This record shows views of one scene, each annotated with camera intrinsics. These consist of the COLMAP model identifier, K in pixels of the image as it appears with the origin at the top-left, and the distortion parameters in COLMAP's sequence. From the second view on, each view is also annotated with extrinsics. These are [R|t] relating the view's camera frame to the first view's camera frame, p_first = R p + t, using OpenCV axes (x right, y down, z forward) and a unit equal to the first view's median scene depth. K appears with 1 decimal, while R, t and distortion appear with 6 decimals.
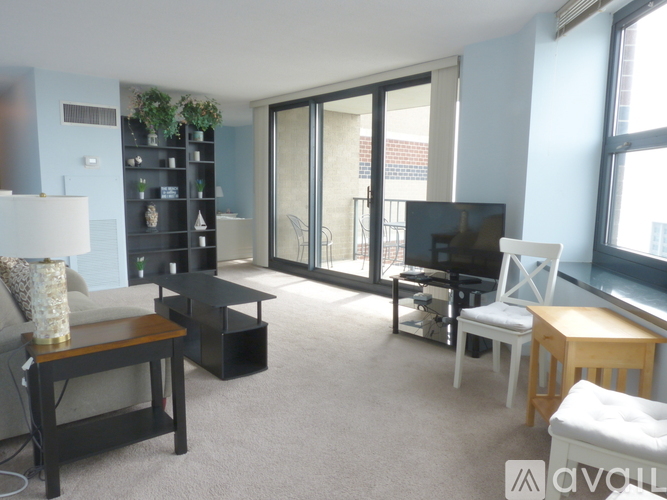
lens RADIAL K [[497.9, 0, 335.0], [0, 497.9, 252.3], [0, 0, 1]] dist [-0.030517, 0.009760]
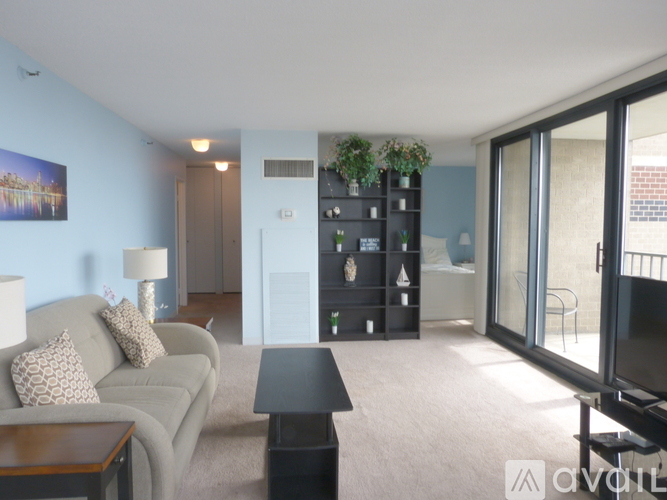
lens RADIAL K [[497.9, 0, 335.0], [0, 497.9, 252.3], [0, 0, 1]] dist [-0.030517, 0.009760]
pose [[0.822859, 0.023034, -0.567778, 0.141551], [-0.066241, 0.996254, -0.055584, -0.050539], [0.564371, 0.083348, 0.821303, 0.204773]]
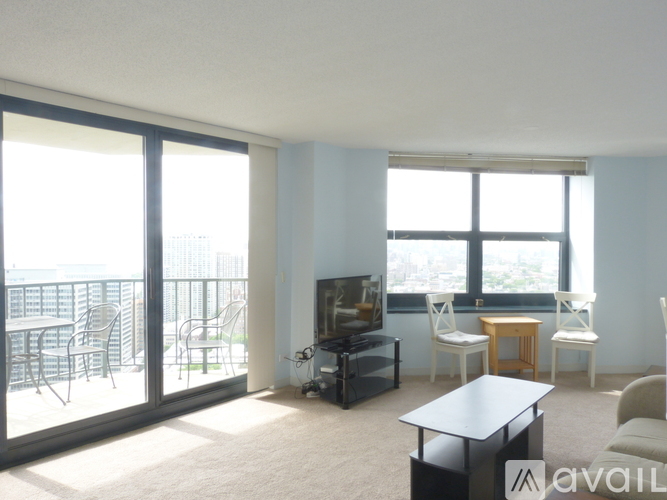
lens RADIAL K [[497.9, 0, 335.0], [0, 497.9, 252.3], [0, 0, 1]] dist [-0.030517, 0.009760]
pose [[-0.172458, -0.022711, 0.984755, -0.588925], [0.125042, 0.991141, 0.044757, -0.138469], [-0.977048, 0.130854, -0.168090, 0.783794]]
